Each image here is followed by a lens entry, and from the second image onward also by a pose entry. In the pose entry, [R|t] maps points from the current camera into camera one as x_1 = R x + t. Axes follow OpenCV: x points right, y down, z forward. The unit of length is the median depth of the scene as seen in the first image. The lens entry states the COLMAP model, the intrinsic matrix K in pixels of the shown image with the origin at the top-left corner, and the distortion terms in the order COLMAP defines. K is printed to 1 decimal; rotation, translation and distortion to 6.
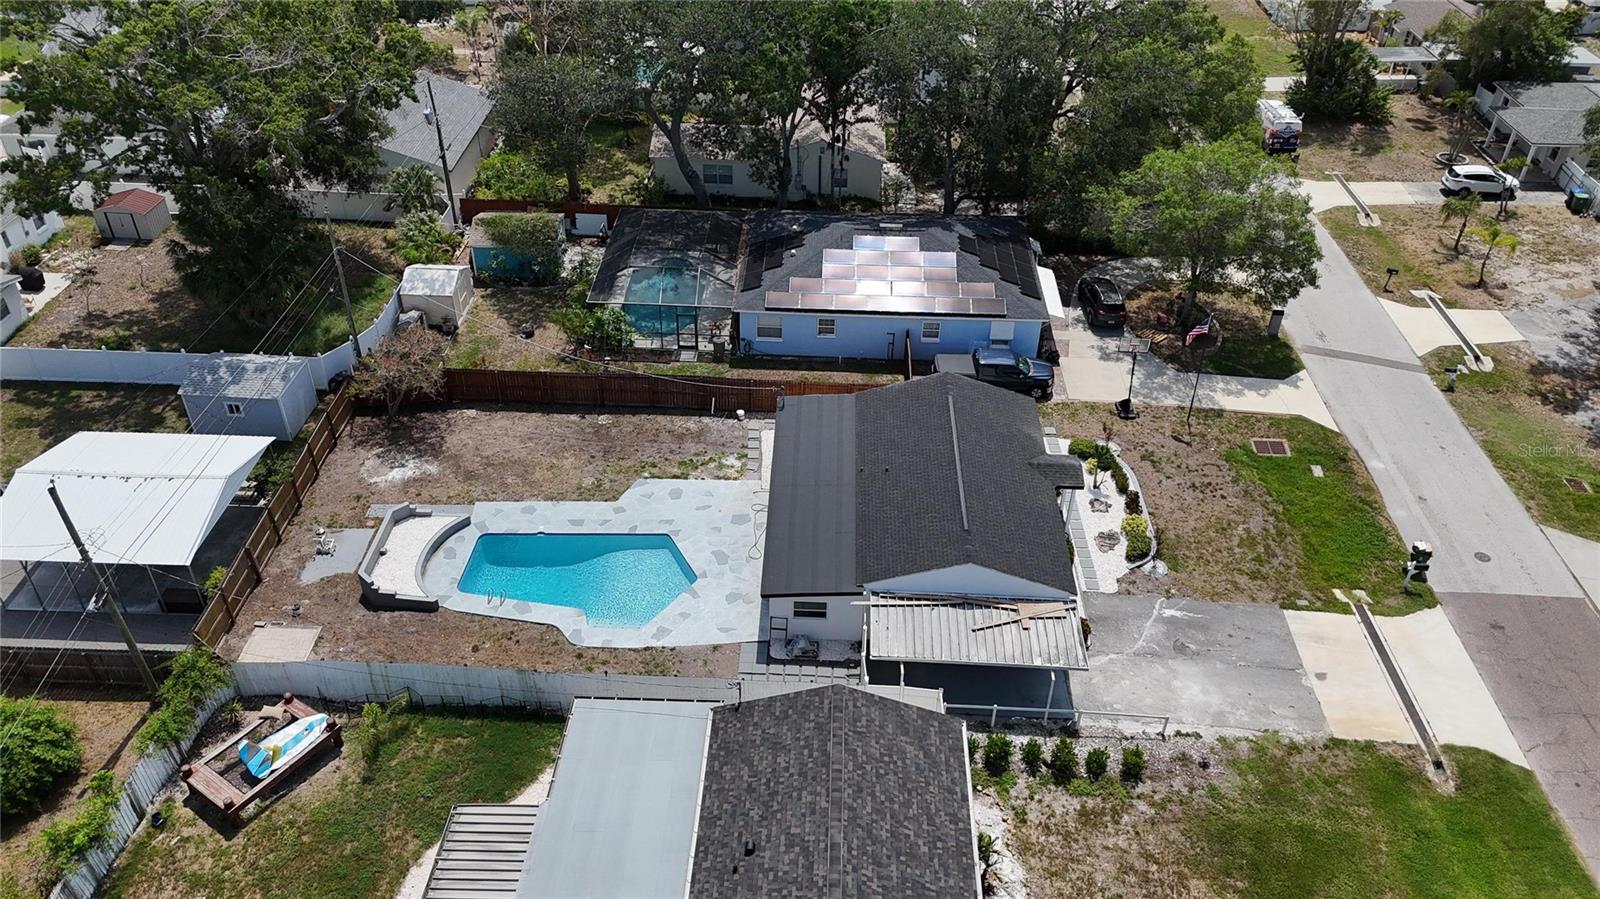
lens RADIAL K [[1181.5, 0, 794.5], [0, 1181.5, 454.8], [0, 0, 1]] dist [0.090499, -0.089409]
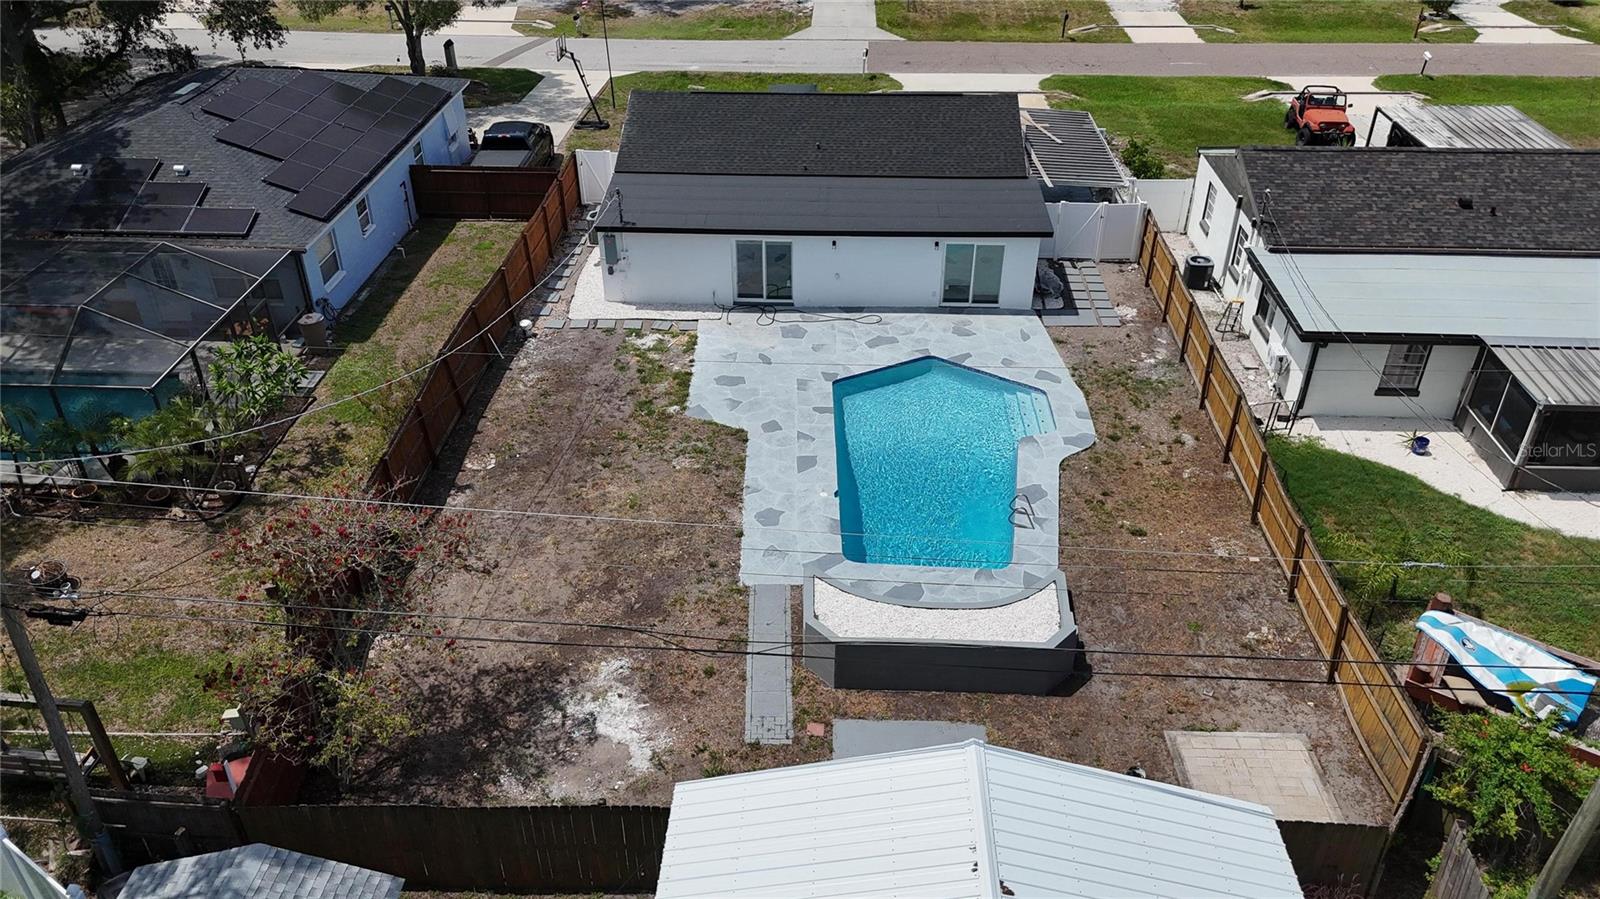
lens RADIAL K [[1181.5, 0, 794.5], [0, 1181.5, 454.8], [0, 0, 1]] dist [0.090499, -0.089409]
pose [[0.006681, -0.557322, 0.830269, -0.597605], [0.602488, 0.664911, 0.441476, -0.181011], [-0.798100, 0.497278, 0.340222, 0.751639]]
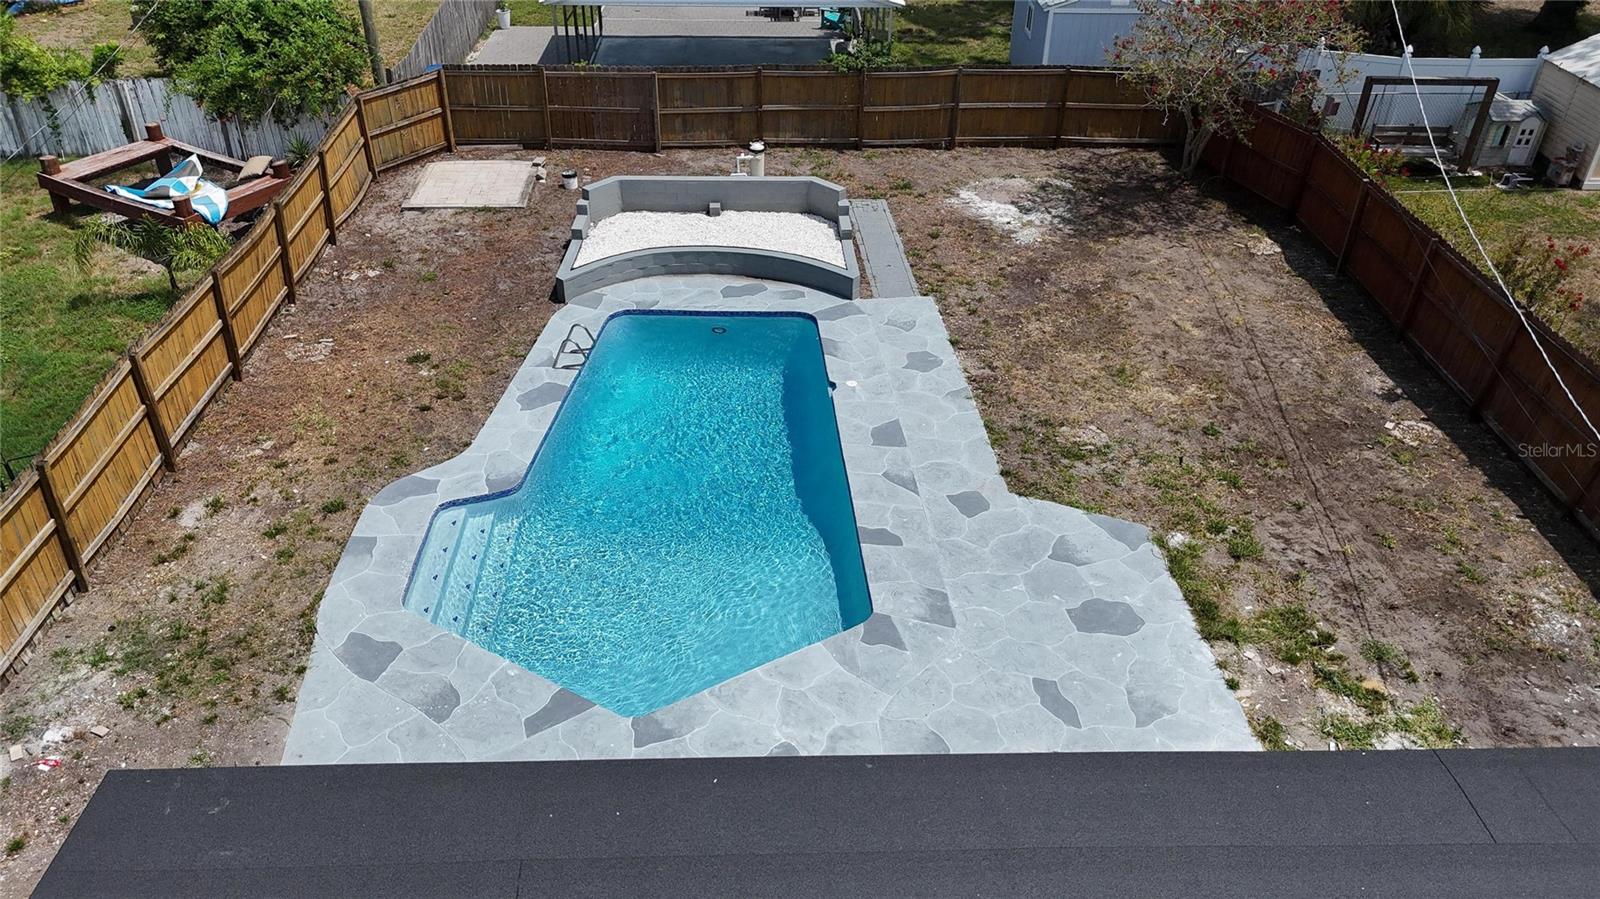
lens RADIAL K [[1187.0, 0, 800.0], [0, 1187.0, 449.5], [0, 0, 1]] dist [0.050538, -0.092448]
pose [[0.068812, 0.544450, -0.835966, 0.095507], [-0.606235, 0.688310, 0.398382, -0.056102], [0.792303, 0.479379, 0.377429, 0.788966]]
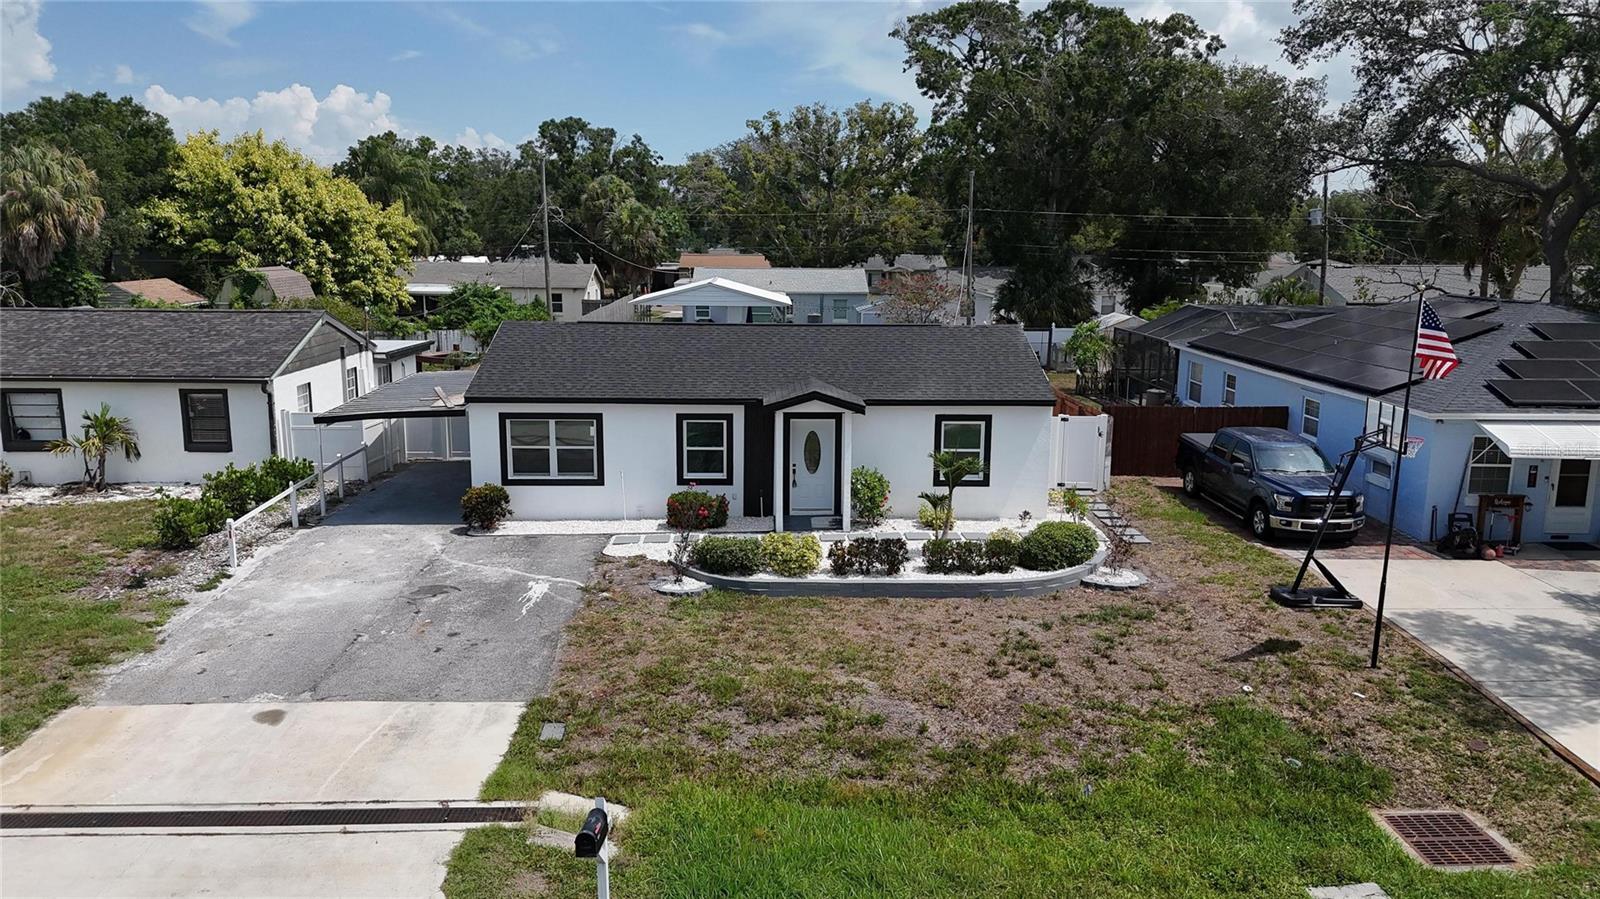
lens RADIAL K [[1181.5, 0, 794.5], [0, 1181.5, 454.8], [0, 0, 1]] dist [0.090499, -0.089409]
pose [[0.061235, 0.169665, -0.983598, 0.656617], [-0.603493, 0.791210, 0.098908, -0.012218], [0.795014, 0.587538, 0.150841, 0.839365]]
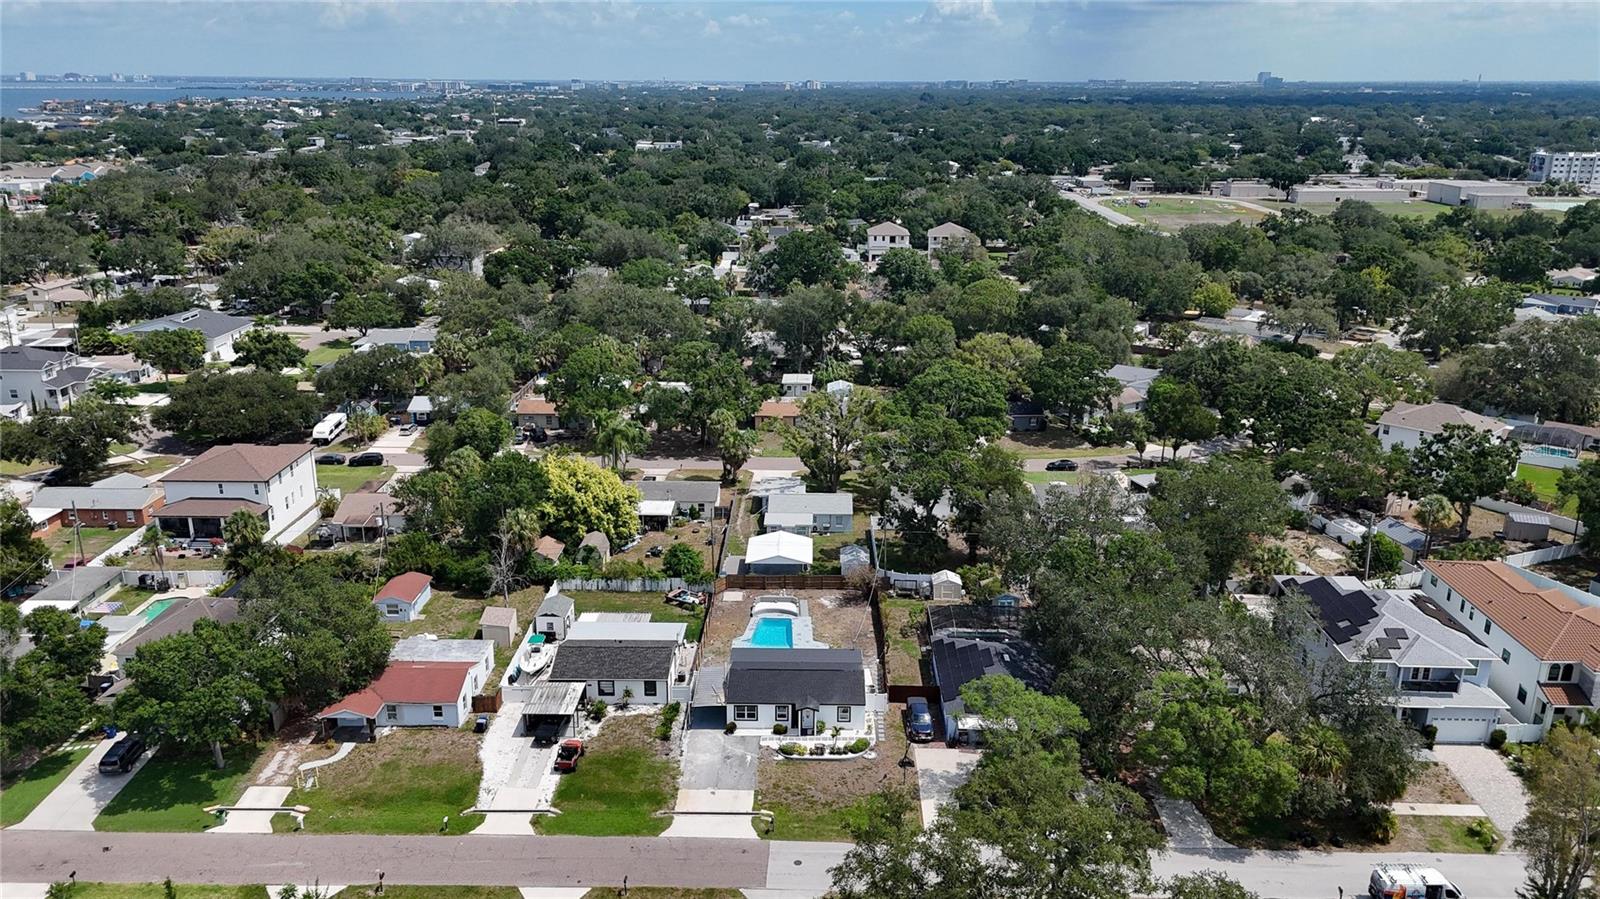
lens RADIAL K [[1181.5, 0, 794.5], [0, 1181.5, 454.8], [0, 0, 1]] dist [0.090499, -0.089409]
pose [[0.017809, 0.286718, -0.957850, 1.967649], [-0.601399, 0.768397, 0.218827, -0.725532], [0.798751, 0.572152, 0.186116, 0.280067]]
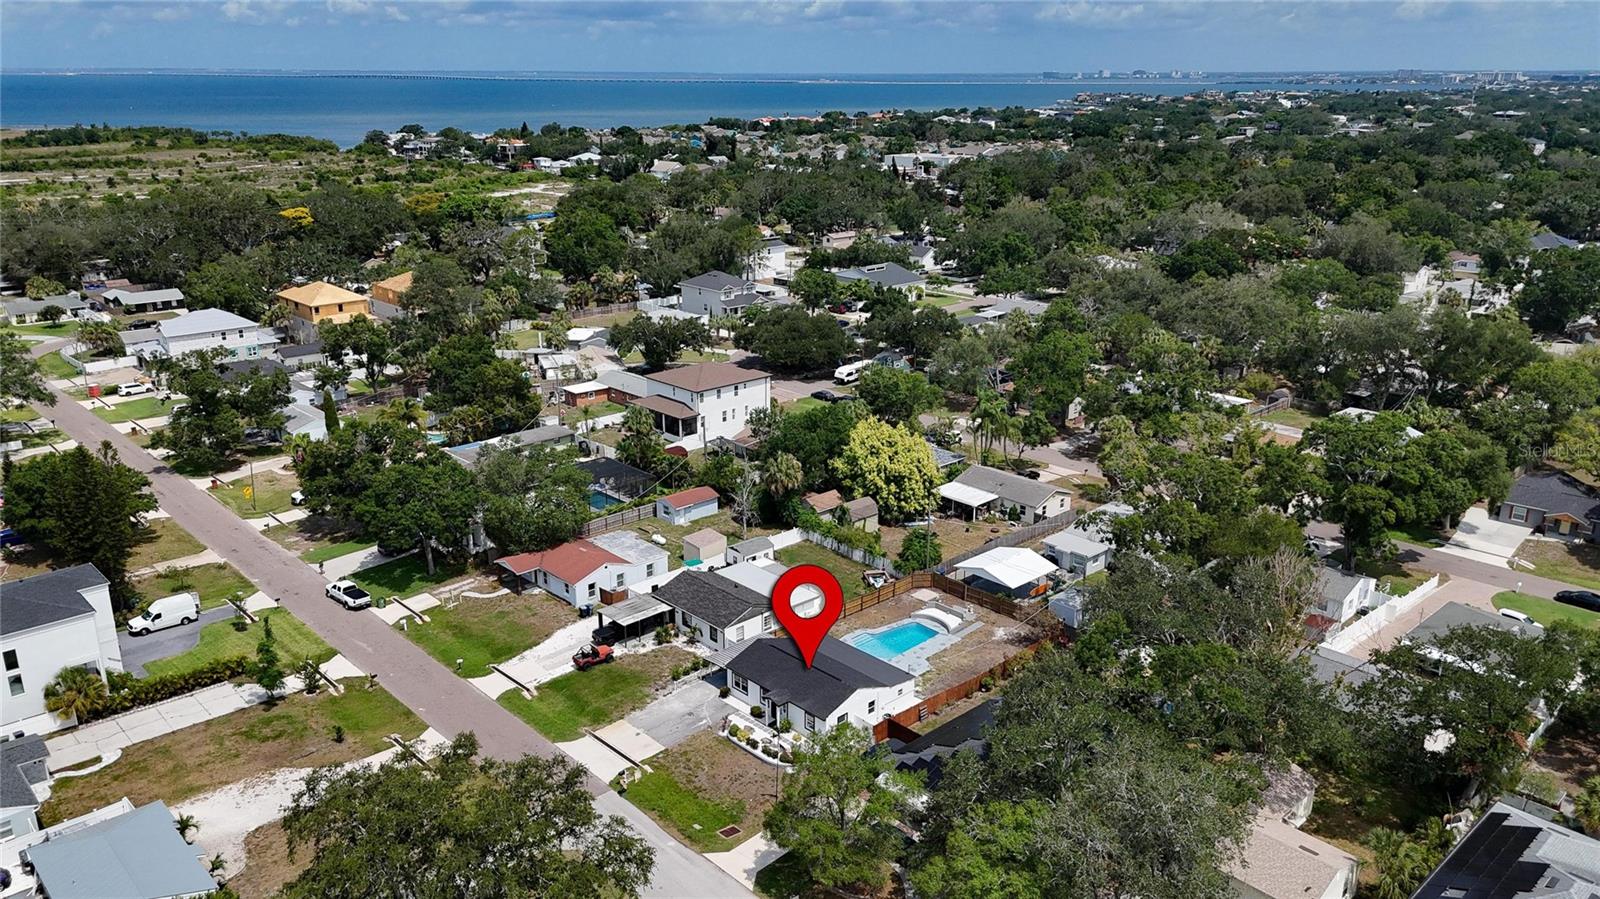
lens RADIAL K [[1181.5, 0, 794.5], [0, 1181.5, 454.8], [0, 0, 1]] dist [0.090499, -0.089409]
pose [[-0.702315, 0.202182, -0.682551, 1.363053], [-0.437550, 0.633711, 0.637935, -1.412119], [0.561519, 0.746682, -0.356600, 1.291111]]
